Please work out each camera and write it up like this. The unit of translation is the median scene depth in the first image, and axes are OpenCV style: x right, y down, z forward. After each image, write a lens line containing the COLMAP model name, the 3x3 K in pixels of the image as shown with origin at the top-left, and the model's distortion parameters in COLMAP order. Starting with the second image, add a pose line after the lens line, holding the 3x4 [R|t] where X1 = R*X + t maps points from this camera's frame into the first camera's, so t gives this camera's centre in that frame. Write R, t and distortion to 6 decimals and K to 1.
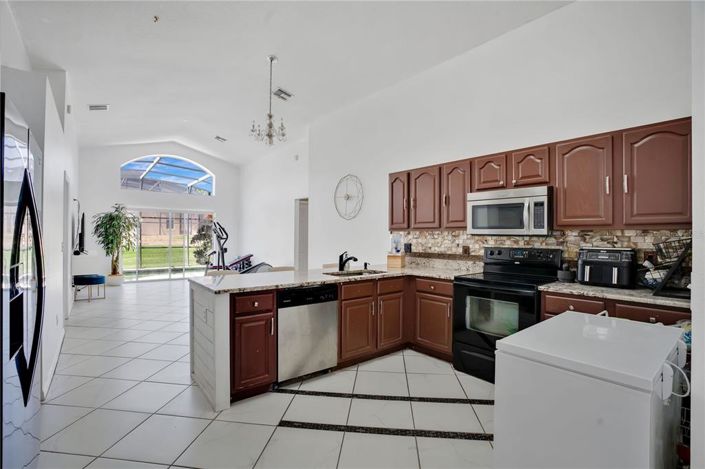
lens RADIAL K [[331.9, 0, 352.5], [0, 331.9, 234.5], [0, 0, 1]] dist [-0.012553, 0.000169]
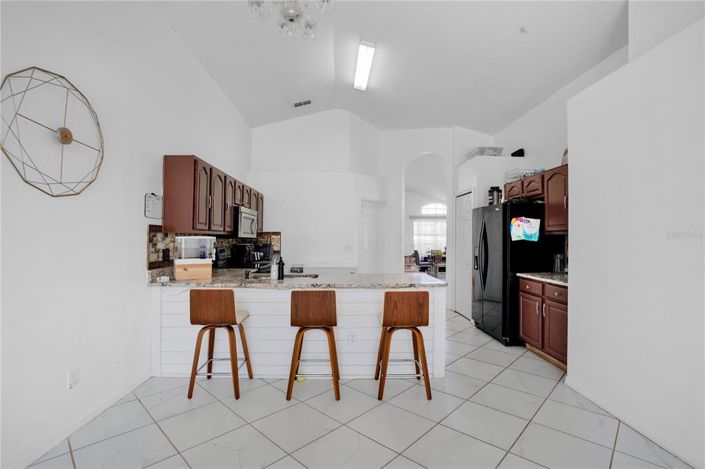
lens RADIAL K [[326.3, 0, 352.5], [0, 326.3, 234.5], [0, 0, 1]] dist [-0.001151, 0.000097]
pose [[-0.786220, -0.003646, 0.617936, -0.349904], [-0.013232, 0.999853, -0.010935, -0.001778], [-0.617805, -0.016773, -0.786152, 0.770246]]
